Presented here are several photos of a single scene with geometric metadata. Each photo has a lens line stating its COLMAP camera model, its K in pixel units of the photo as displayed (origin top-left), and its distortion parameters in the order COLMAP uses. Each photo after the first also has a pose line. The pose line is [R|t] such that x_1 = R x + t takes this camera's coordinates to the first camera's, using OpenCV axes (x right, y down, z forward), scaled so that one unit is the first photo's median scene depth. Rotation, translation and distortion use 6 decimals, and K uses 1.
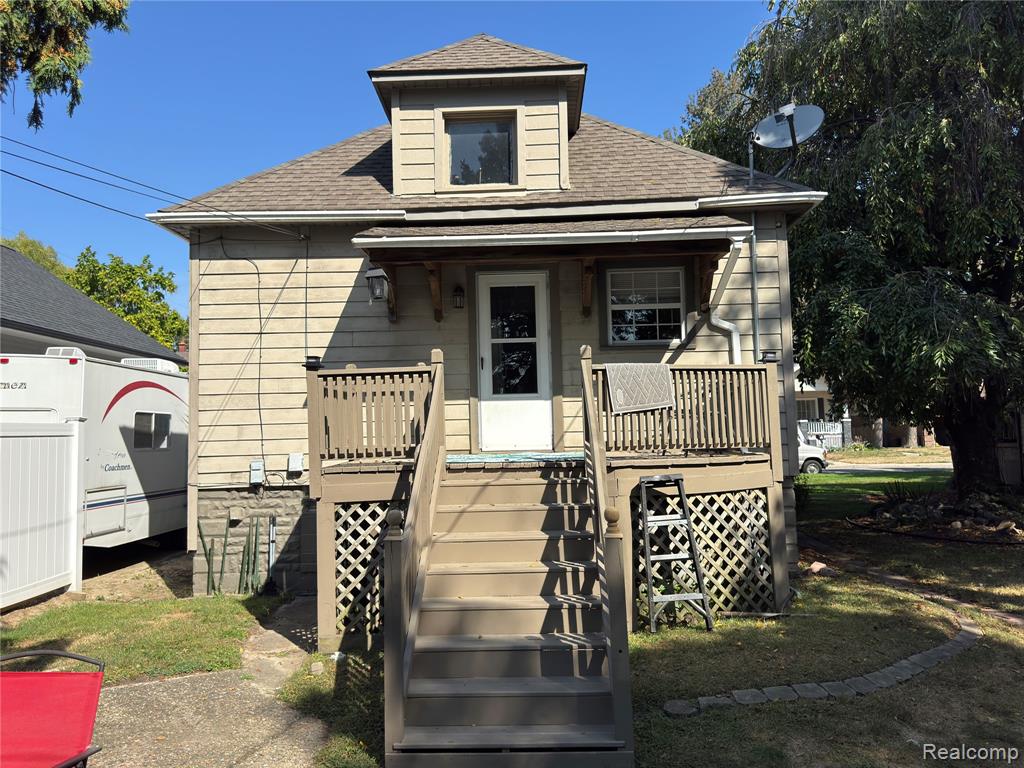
lens RADIAL K [[772.9, 0, 507.1], [0, 772.9, 383.6], [0, 0, 1]] dist [0.050093, -0.000211]
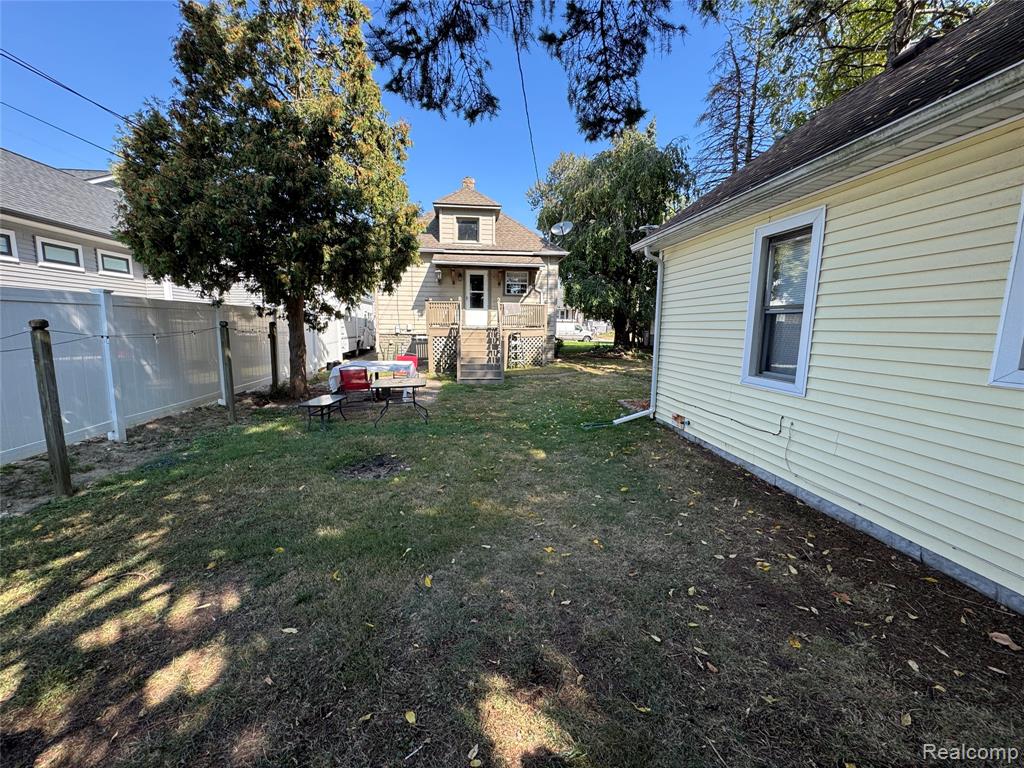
lens RADIAL K [[407.5, 0, 512.1], [0, 407.5, 381.6], [0, 0, 1]] dist [-0.000589, 0.000219]
pose [[0.990548, 0.010372, 0.136774, -0.077313], [-0.039278, 0.976829, 0.210385, -0.052889], [-0.131423, -0.213769, 0.968004, -0.790130]]
